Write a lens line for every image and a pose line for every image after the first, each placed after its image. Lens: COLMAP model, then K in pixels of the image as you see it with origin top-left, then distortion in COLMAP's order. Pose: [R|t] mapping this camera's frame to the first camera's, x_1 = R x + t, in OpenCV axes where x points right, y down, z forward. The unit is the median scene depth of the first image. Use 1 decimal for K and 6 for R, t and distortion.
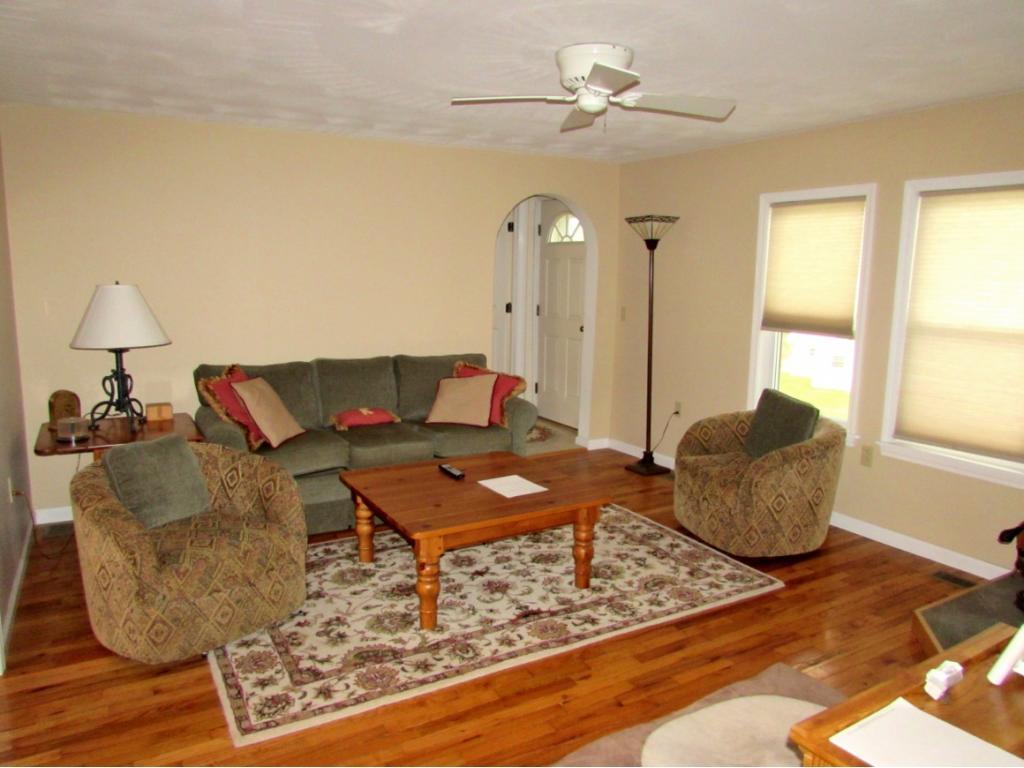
lens RADIAL K [[722.8, 0, 514.1], [0, 722.8, 383.8], [0, 0, 1]] dist [-0.044136, 0.021853]
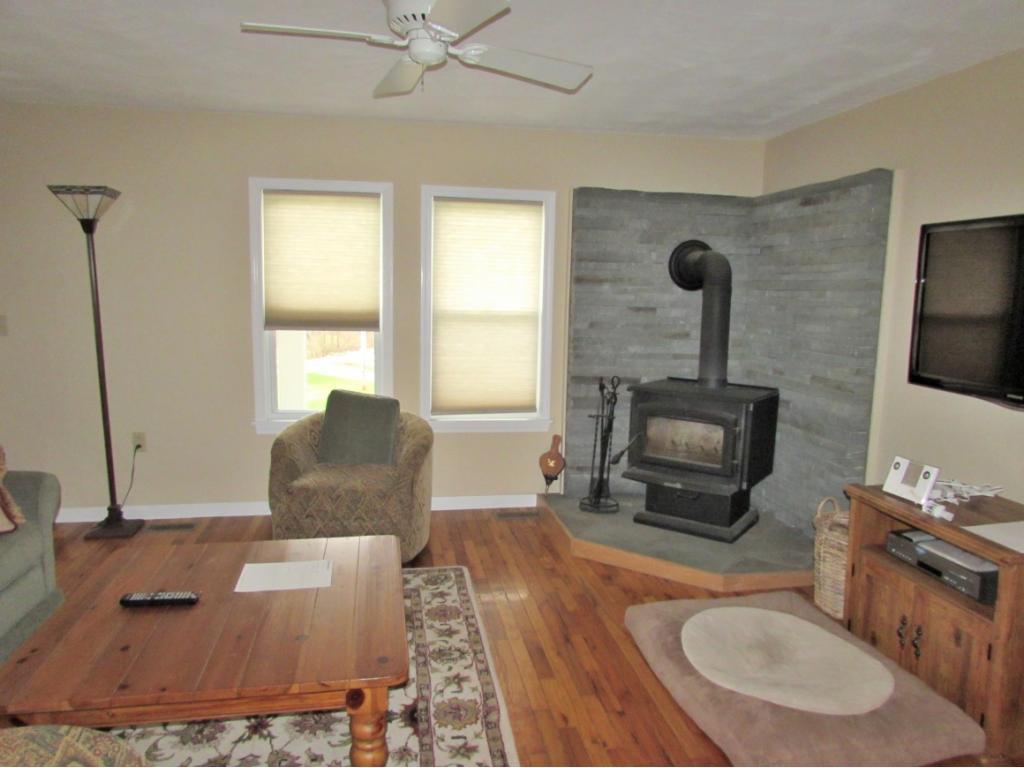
lens RADIAL K [[722.8, 0, 514.1], [0, 722.8, 383.8], [0, 0, 1]] dist [-0.044136, 0.021853]
pose [[0.342671, -0.138190, 0.929236, -0.525904], [0.132094, 0.986383, 0.097977, -0.074347], [-0.930123, 0.089173, 0.356259, 0.531495]]
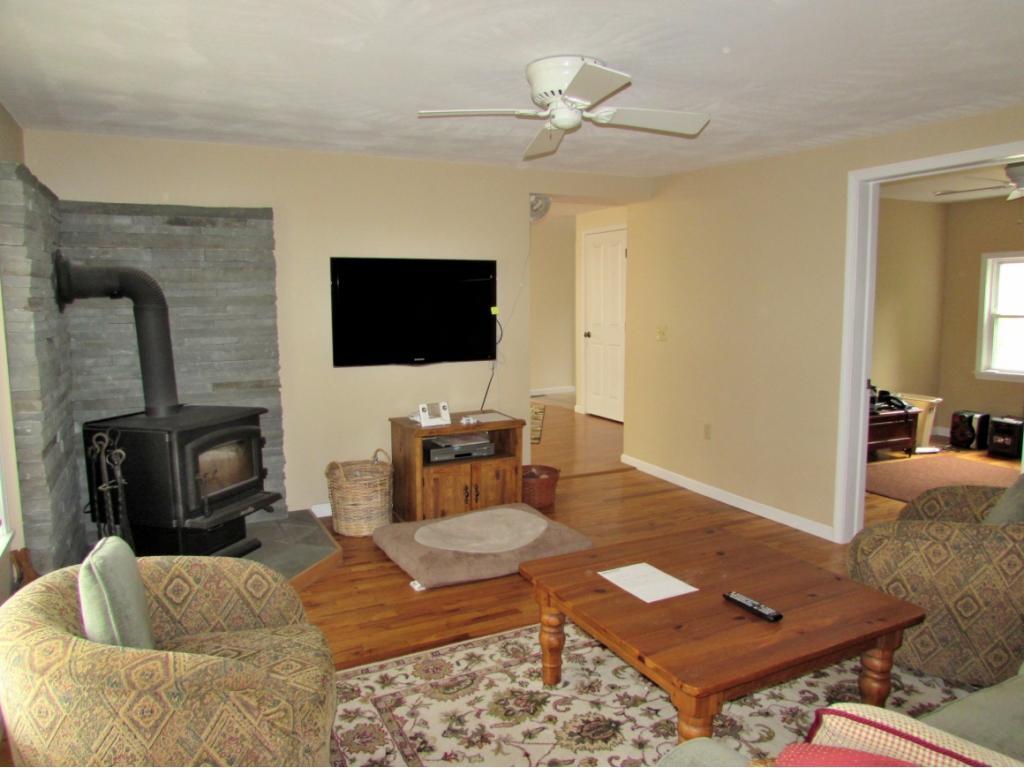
lens RADIAL K [[722.8, 0, 514.1], [0, 722.8, 383.8], [0, 0, 1]] dist [-0.044136, 0.021853]
pose [[-0.998428, -0.017978, 0.053096, 0.097369], [-0.002546, 0.960741, 0.277435, -0.254918], [-0.055999, 0.276864, -0.959276, 1.632617]]
